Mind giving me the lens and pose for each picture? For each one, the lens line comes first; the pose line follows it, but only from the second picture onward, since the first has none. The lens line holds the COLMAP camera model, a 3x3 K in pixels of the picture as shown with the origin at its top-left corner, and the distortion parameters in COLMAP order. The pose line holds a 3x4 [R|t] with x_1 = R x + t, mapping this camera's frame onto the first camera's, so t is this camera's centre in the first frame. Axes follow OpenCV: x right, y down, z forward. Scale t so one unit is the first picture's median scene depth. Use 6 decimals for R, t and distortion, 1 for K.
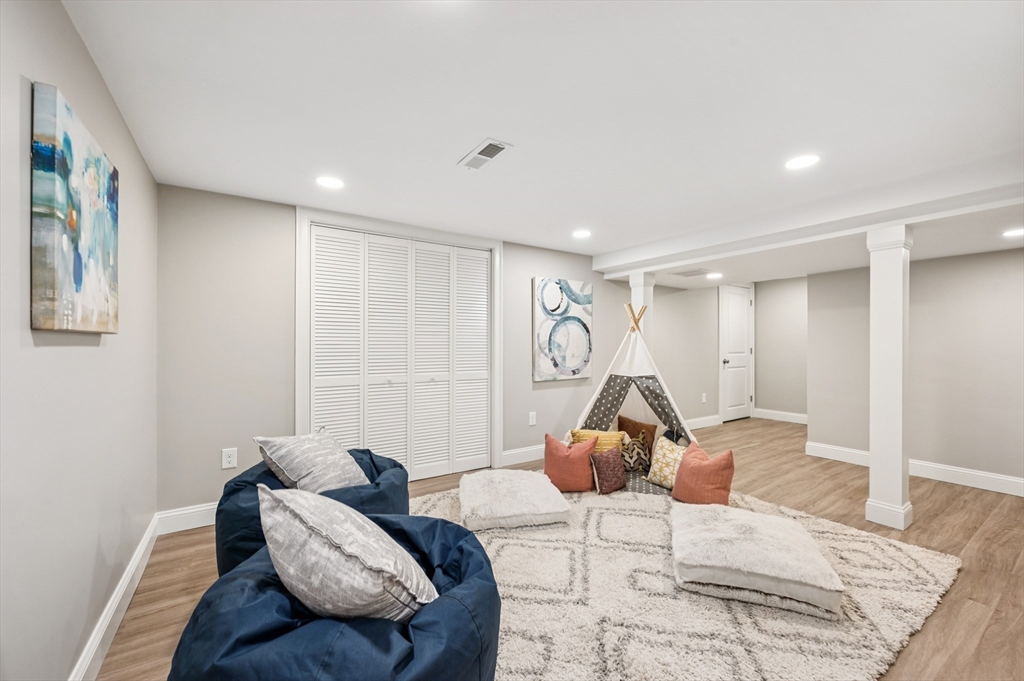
lens RADIAL K [[409.3, 0, 512.0], [0, 409.3, 340.5], [0, 0, 1]] dist [-0.001426, -0.000178]
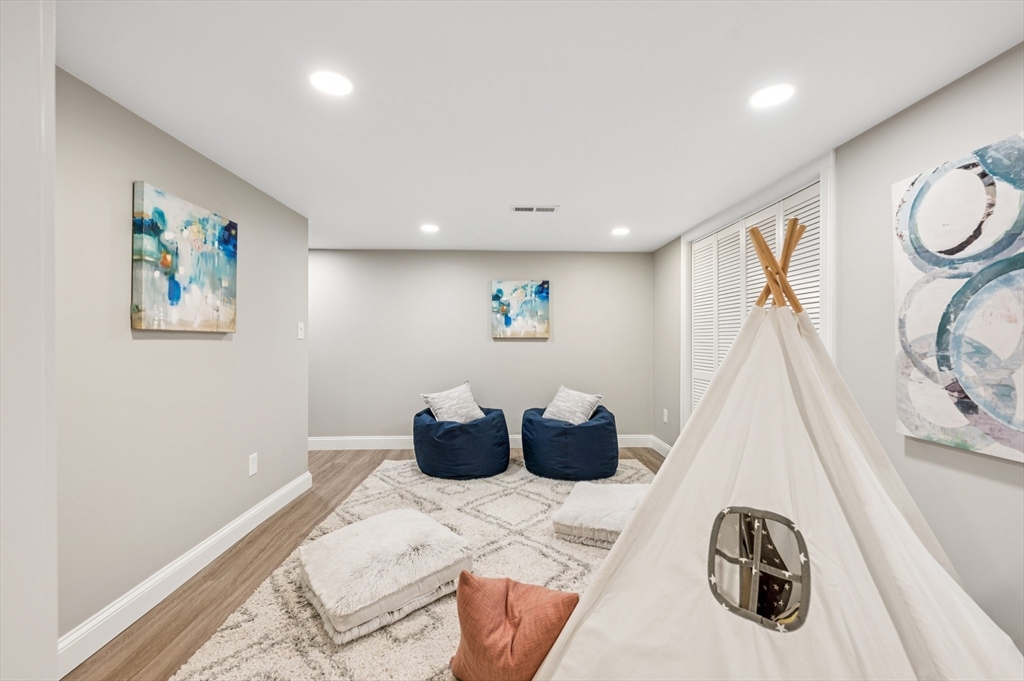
lens RADIAL K [[409.3, 0, 512.0], [0, 409.3, 340.5], [0, 0, 1]] dist [-0.001426, -0.000178]
pose [[-0.522945, -0.001732, -0.852365, 0.603713], [0.006414, 0.999962, -0.005967, 0.004438], [0.852343, -0.008587, -0.522913, 0.862661]]
